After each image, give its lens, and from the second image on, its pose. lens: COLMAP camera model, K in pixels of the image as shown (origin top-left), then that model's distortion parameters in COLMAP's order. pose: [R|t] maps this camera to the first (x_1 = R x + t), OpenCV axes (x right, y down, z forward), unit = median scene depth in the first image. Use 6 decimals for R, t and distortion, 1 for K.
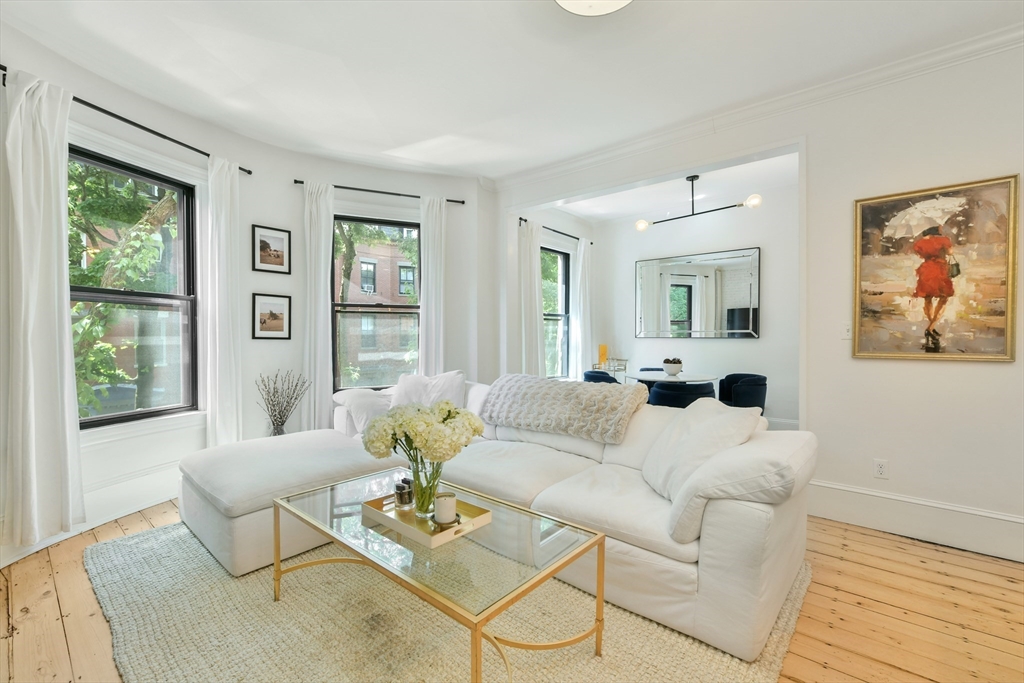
lens RADIAL K [[438.7, 0, 520.9], [0, 438.7, 343.1], [0, 0, 1]] dist [-0.004578, 0.000197]
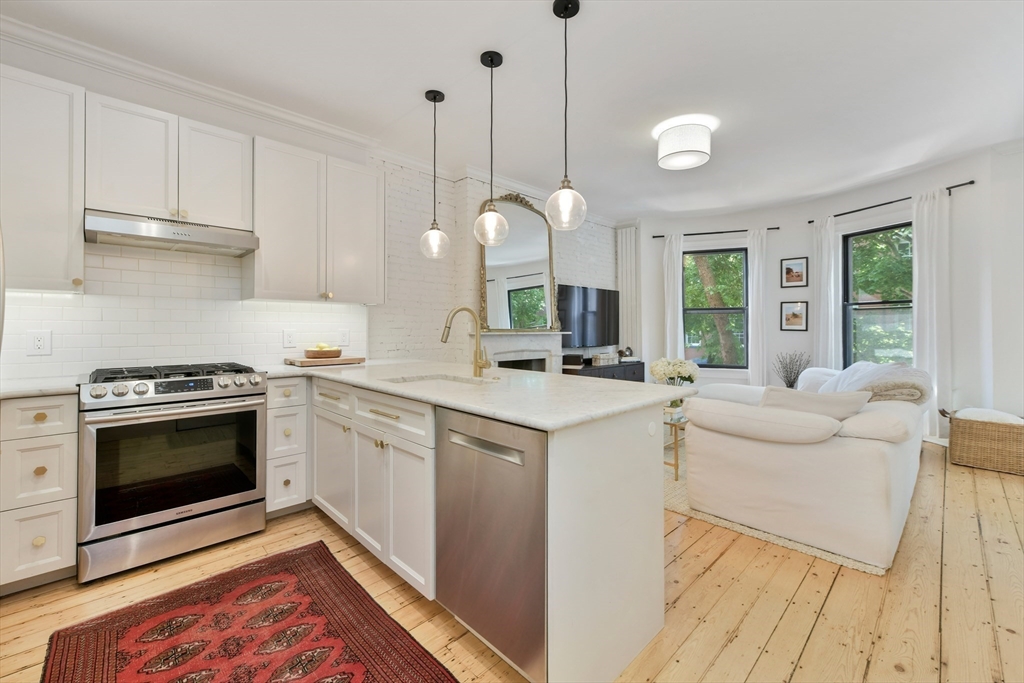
lens RADIAL K [[422.6, 0, 517.9], [0, 422.6, 324.4], [0, 0, 1]] dist [-0.000955, 0.000910]
pose [[-0.091934, -0.004798, -0.995754, 0.969080], [-0.015055, 0.999881, -0.003428, -0.011222], [0.995651, 0.014676, -0.091995, 0.172638]]
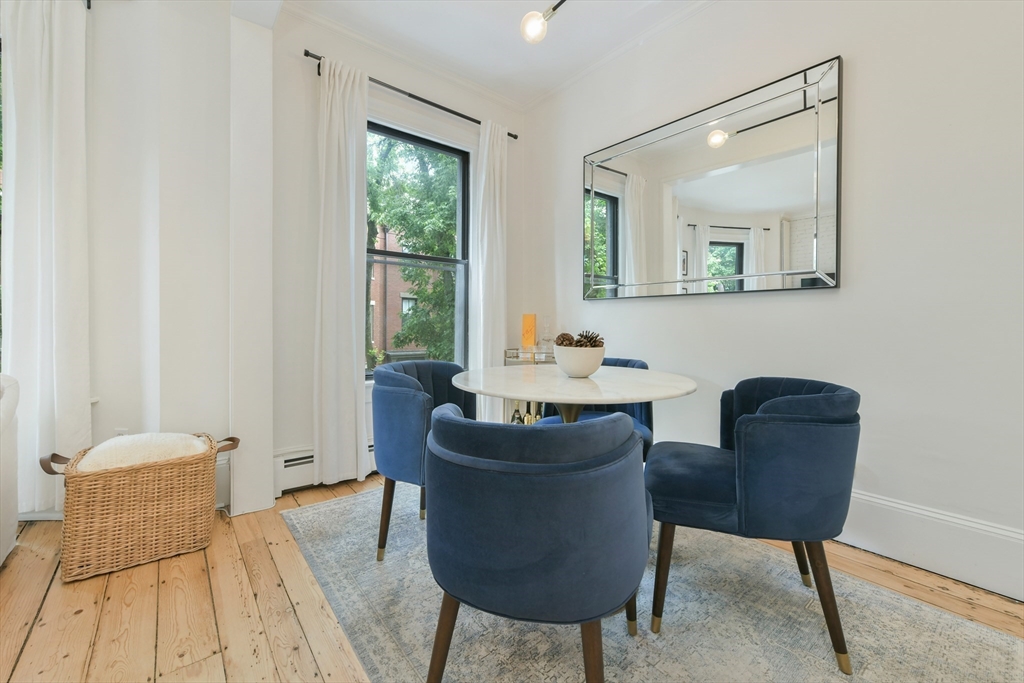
lens RADIAL K [[422.6, 0, 516.3], [0, 422.6, 325.9], [0, 0, 1]] dist [-0.000955, 0.000910]
pose [[0.984061, 0.006369, -0.177719, 0.420633], [-0.008808, 0.999878, -0.012936, 0.039858], [0.177614, 0.014295, 0.983996, 0.742724]]
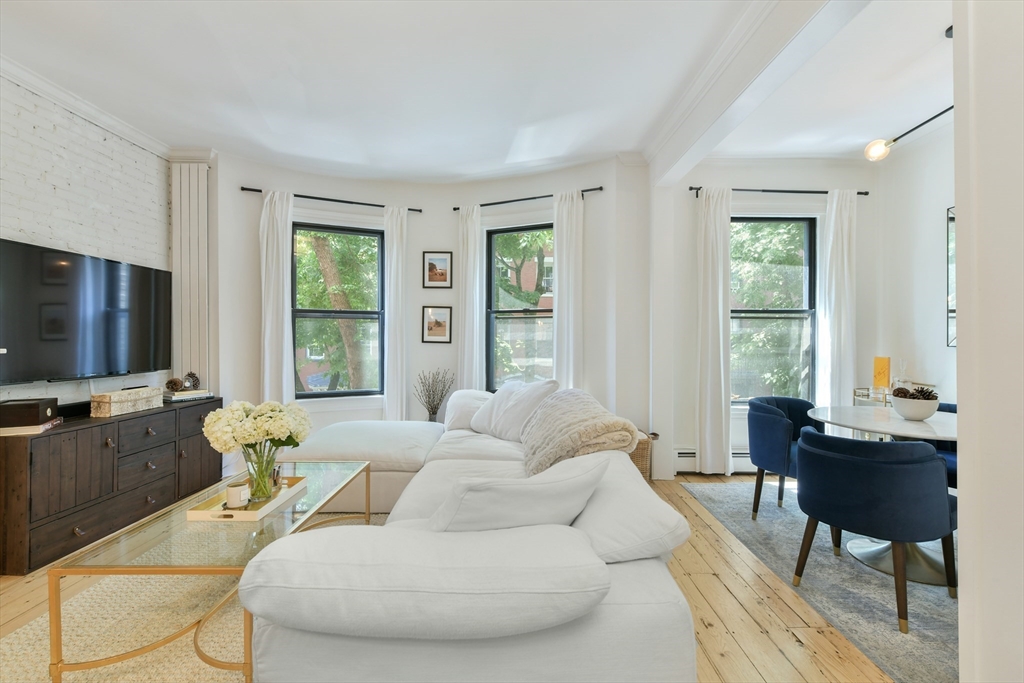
lens RADIAL K [[457.9, 0, 518.2], [0, 457.9, 337.1], [0, 0, 1]] dist [0.002379, 0.001069]
pose [[0.655632, 0.002786, -0.755075, 0.529555], [-0.016822, 0.999799, -0.010918, -0.014615], [0.754893, 0.019861, 0.655547, 0.329985]]
